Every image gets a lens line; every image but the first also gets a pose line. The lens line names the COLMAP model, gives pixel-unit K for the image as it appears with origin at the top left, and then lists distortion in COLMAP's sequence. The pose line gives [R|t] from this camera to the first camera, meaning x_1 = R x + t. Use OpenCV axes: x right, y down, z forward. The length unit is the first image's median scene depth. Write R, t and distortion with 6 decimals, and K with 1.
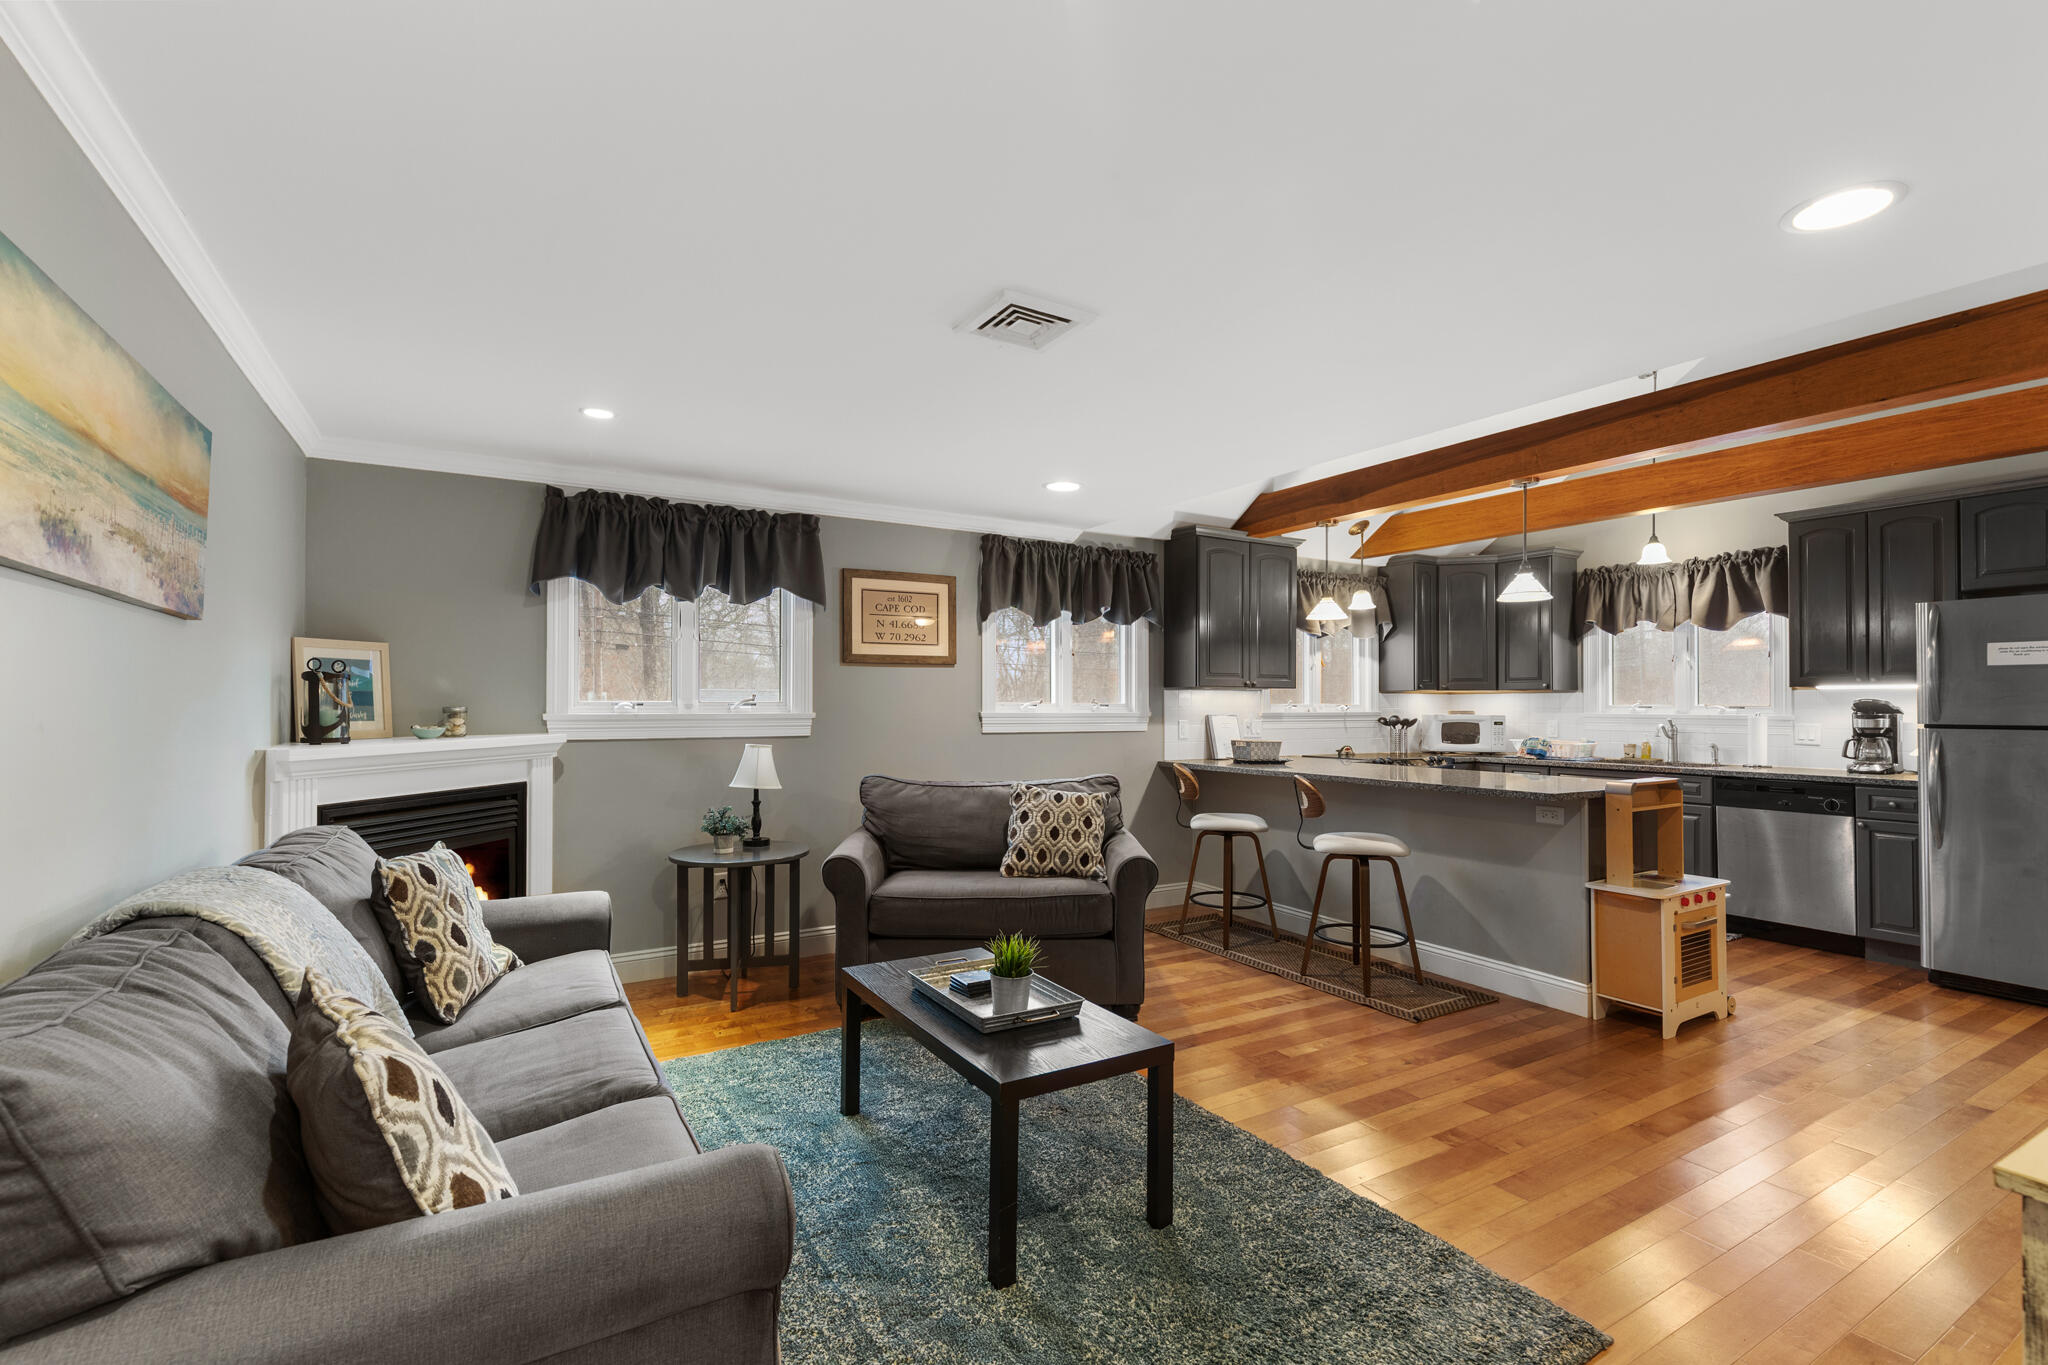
lens RADIAL K [[920.8, 0, 1030.4], [0, 920.8, 680.7], [0, 0, 1]] dist [0.005921, 0.000430]
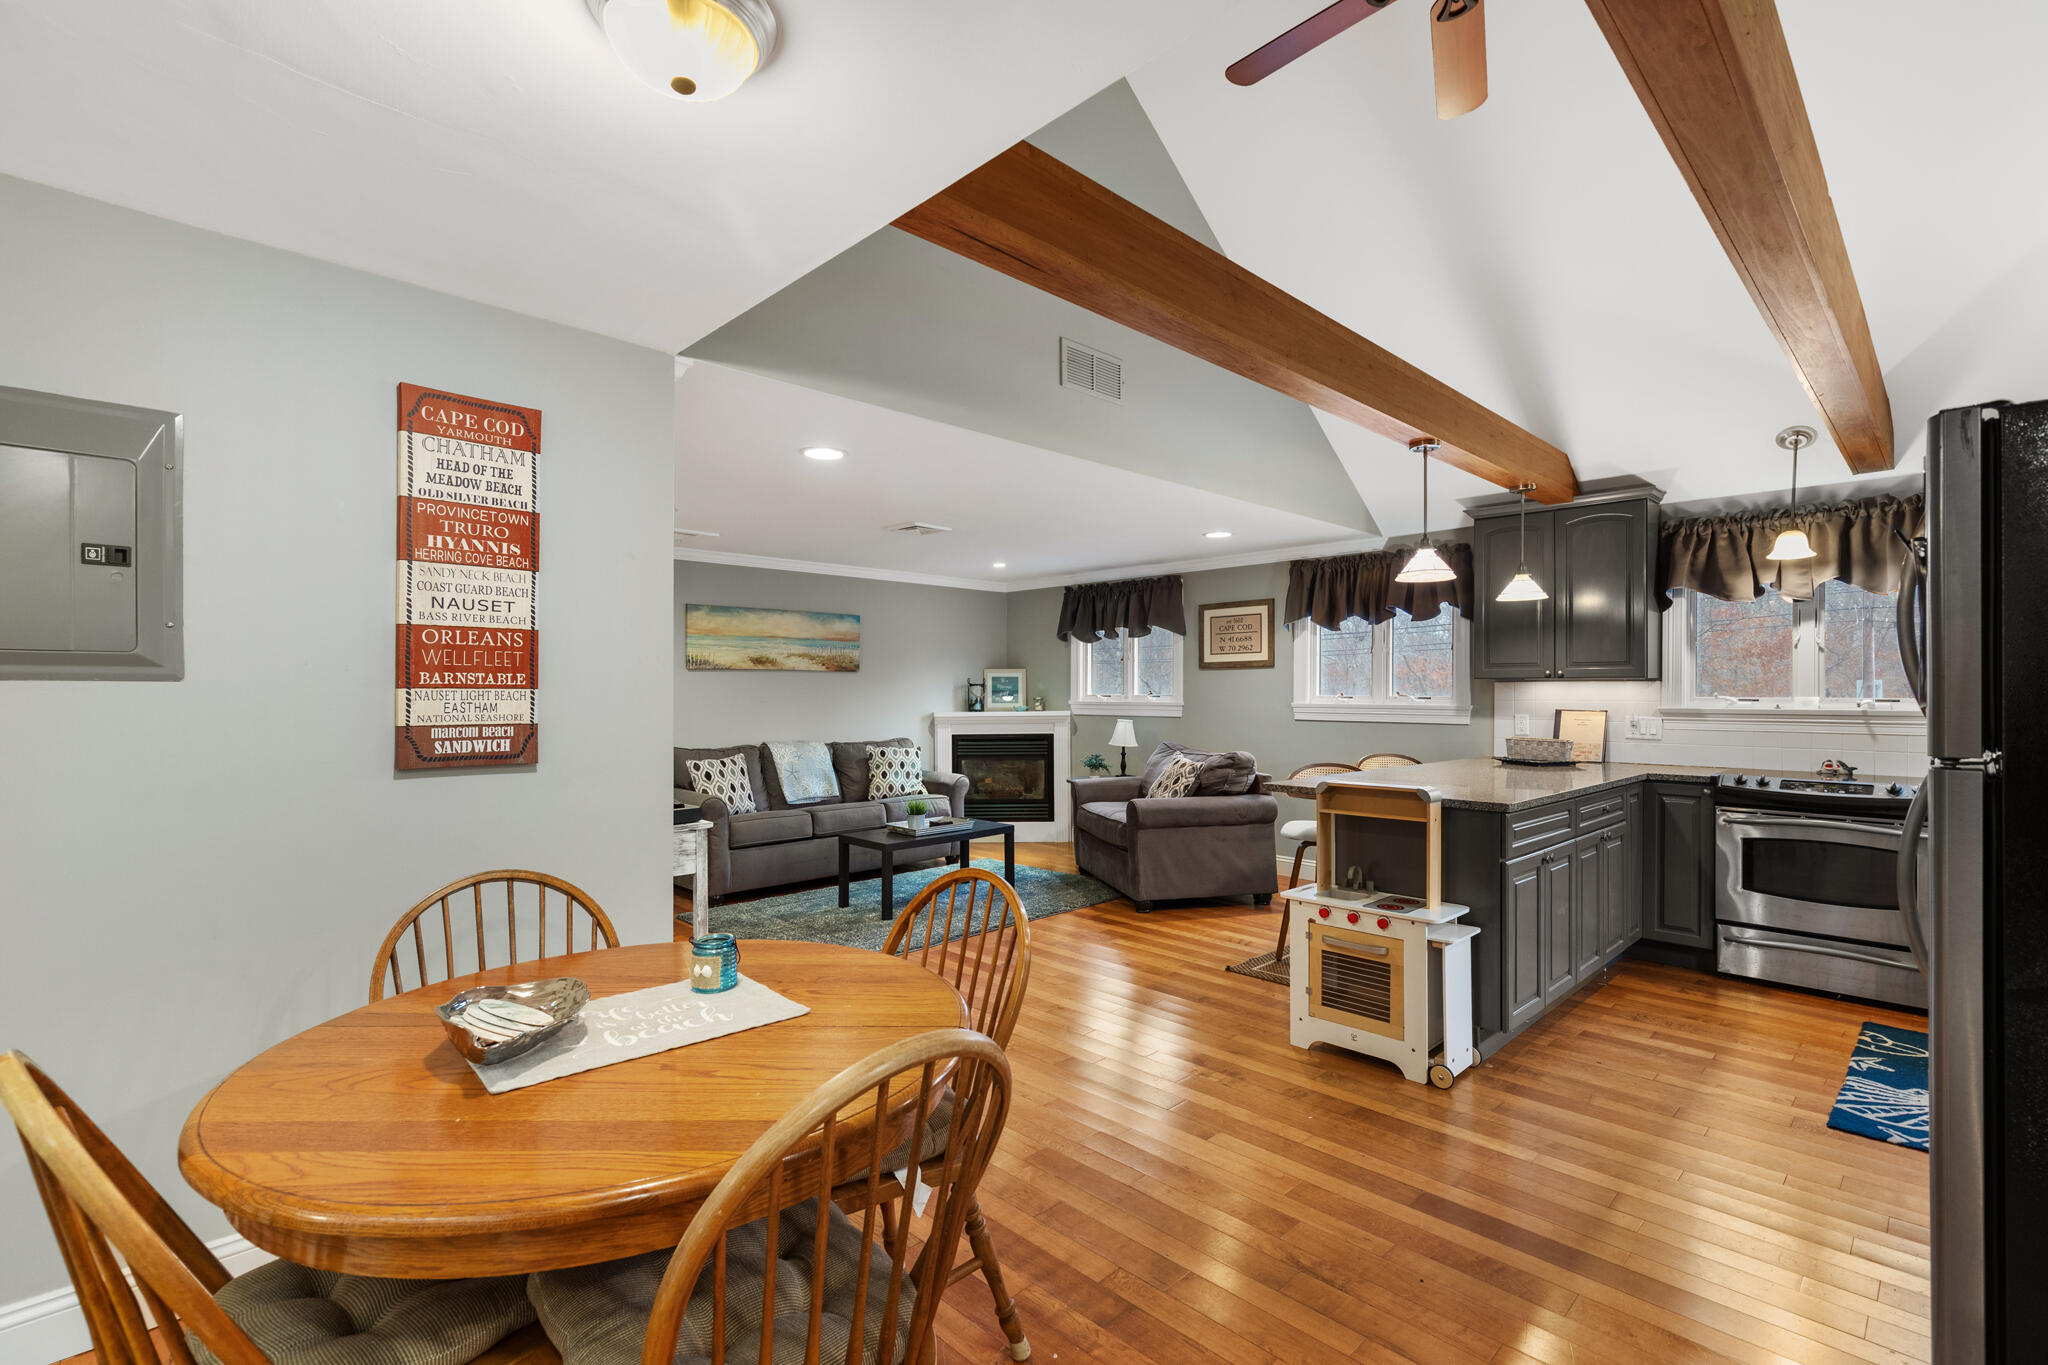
lens RADIAL K [[920.8, 0, 1032.4], [0, 920.8, 693.5], [0, 0, 1]] dist [0.005921, 0.000430]
pose [[0.238876, 0.004988, -0.971037, 1.176269], [0.031013, 0.999437, 0.012764, -0.006413], [0.970555, -0.033164, 0.238587, 0.379251]]
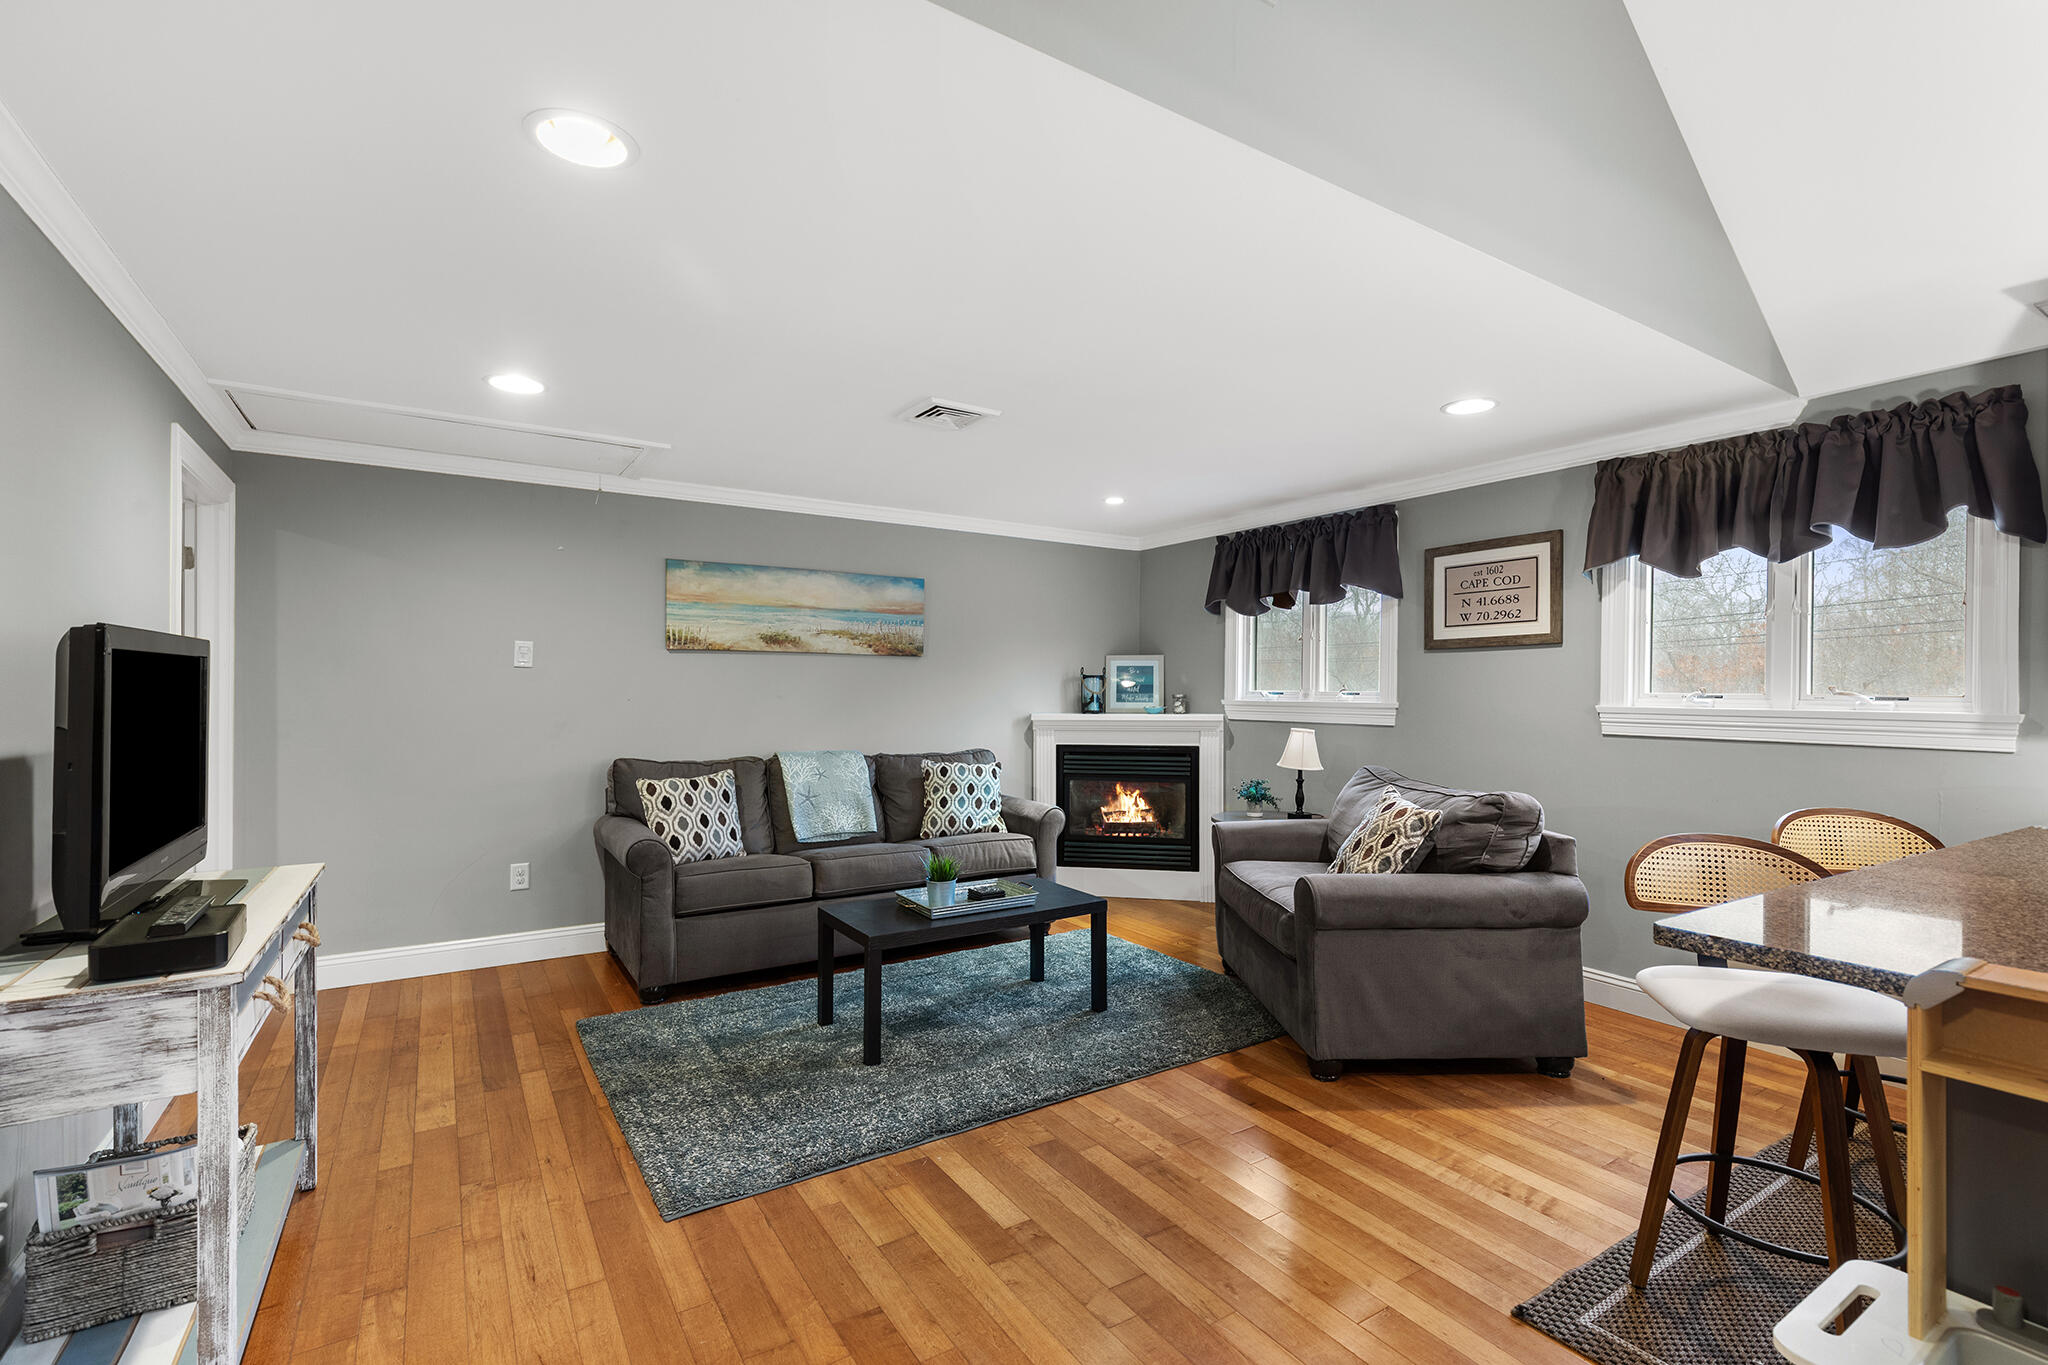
lens RADIAL K [[920.8, 0, 1033.3], [0, 920.8, 692.3], [0, 0, 1]] dist [0.005921, 0.000430]
pose [[0.038692, 0.004058, -0.999243, 0.721617], [0.024877, 0.999678, 0.005023, 0.009079], [0.998941, -0.025053, 0.038578, 0.560107]]
